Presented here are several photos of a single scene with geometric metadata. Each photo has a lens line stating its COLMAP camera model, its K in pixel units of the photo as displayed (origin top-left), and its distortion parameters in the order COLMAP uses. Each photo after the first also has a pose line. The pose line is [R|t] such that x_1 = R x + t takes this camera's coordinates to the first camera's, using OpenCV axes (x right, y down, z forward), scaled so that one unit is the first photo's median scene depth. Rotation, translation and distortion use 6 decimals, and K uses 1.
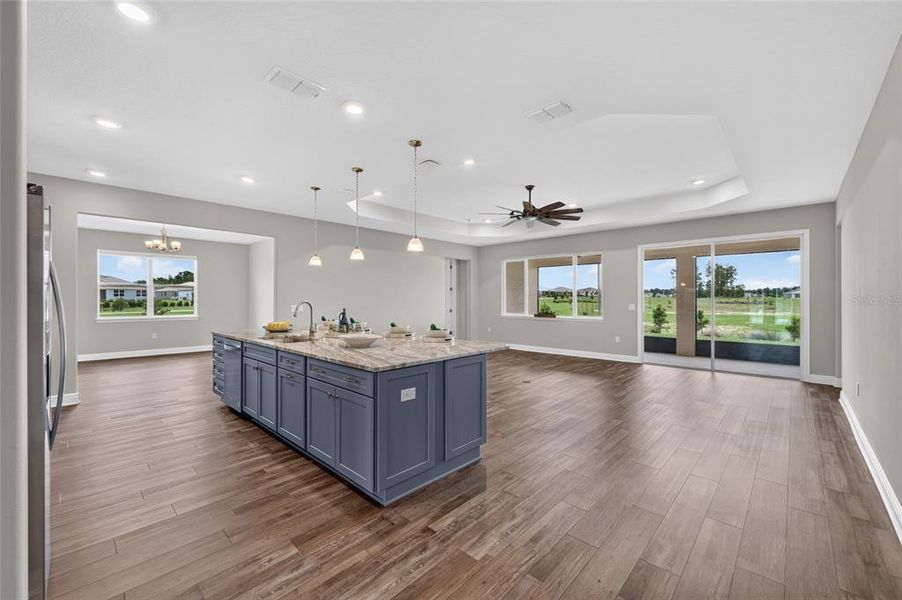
lens RADIAL K [[366.4, 0, 453.9], [0, 366.4, 299.5], [0, 0, 1]] dist [0.001497, 0.000271]
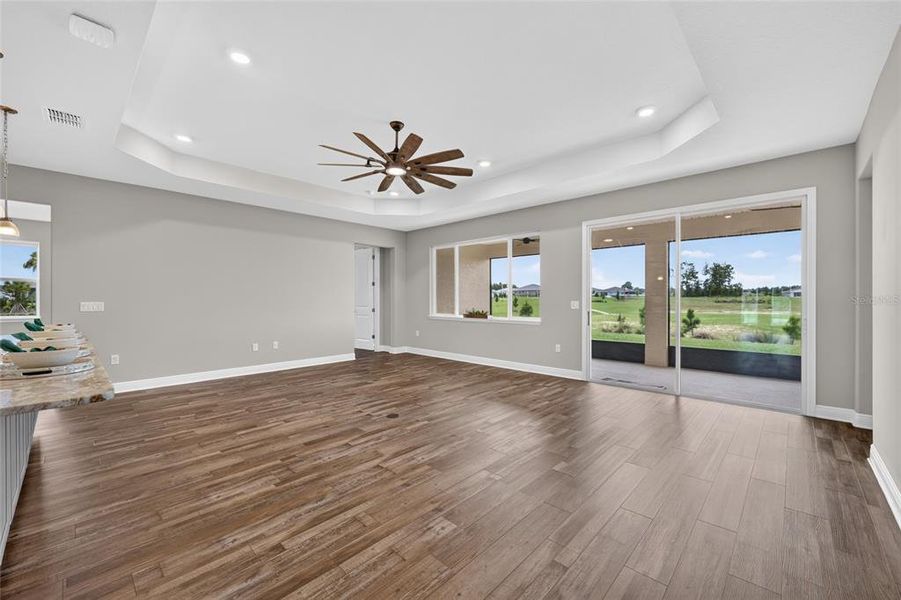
lens RADIAL K [[361.9, 0, 451.6], [0, 361.9, 301.2], [0, 0, 1]] dist [0.000639, 0.000073]
pose [[0.999967, -0.000838, -0.008075, 0.216392], [0.000889, 0.999980, 0.006305, 0.006901], [0.008070, -0.006312, 0.999948, 0.233480]]
